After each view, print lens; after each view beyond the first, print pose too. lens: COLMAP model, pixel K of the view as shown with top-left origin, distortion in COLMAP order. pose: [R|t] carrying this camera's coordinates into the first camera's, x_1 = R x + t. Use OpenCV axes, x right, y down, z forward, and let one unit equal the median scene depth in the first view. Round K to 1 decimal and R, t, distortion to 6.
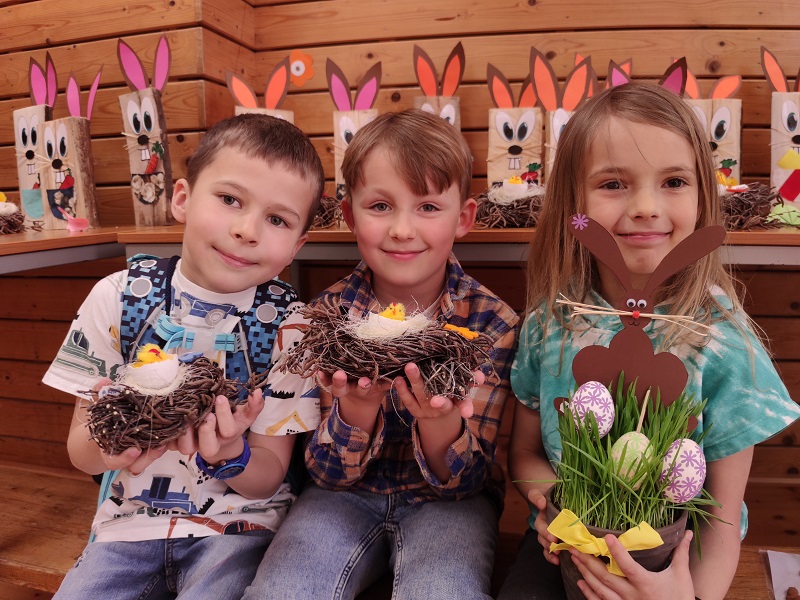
lens RADIAL K [[574.6, 0, 400.0], [0, 574.6, 300.0], [0, 0, 1]] dist [-0.001776, -0.085551]
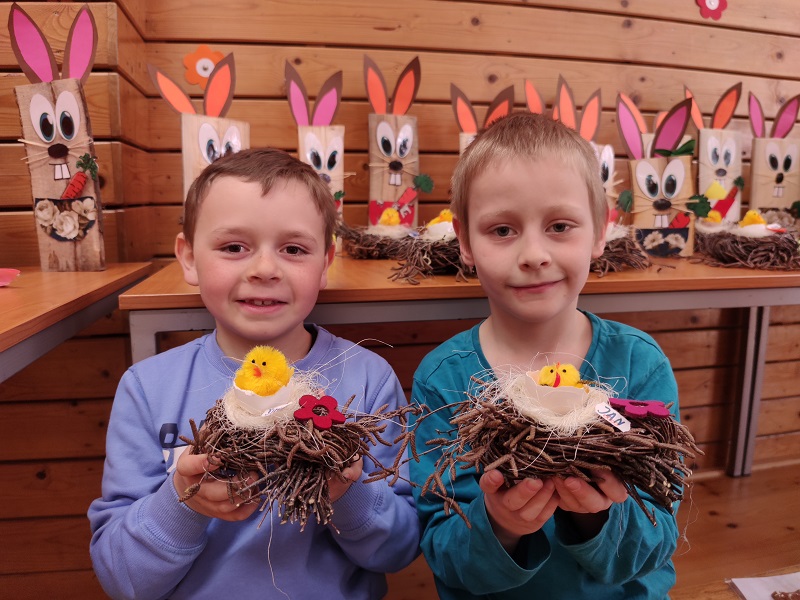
lens RADIAL K [[575.1, 0, 400.0], [0, 575.1, 300.0], [0, 0, 1]] dist [-0.005877, -0.044055]
pose [[0.930776, -0.049698, 0.362196, -0.310801], [0.056667, 0.998356, -0.008636, -0.064600], [-0.361171, 0.028563, 0.932062, 0.191461]]
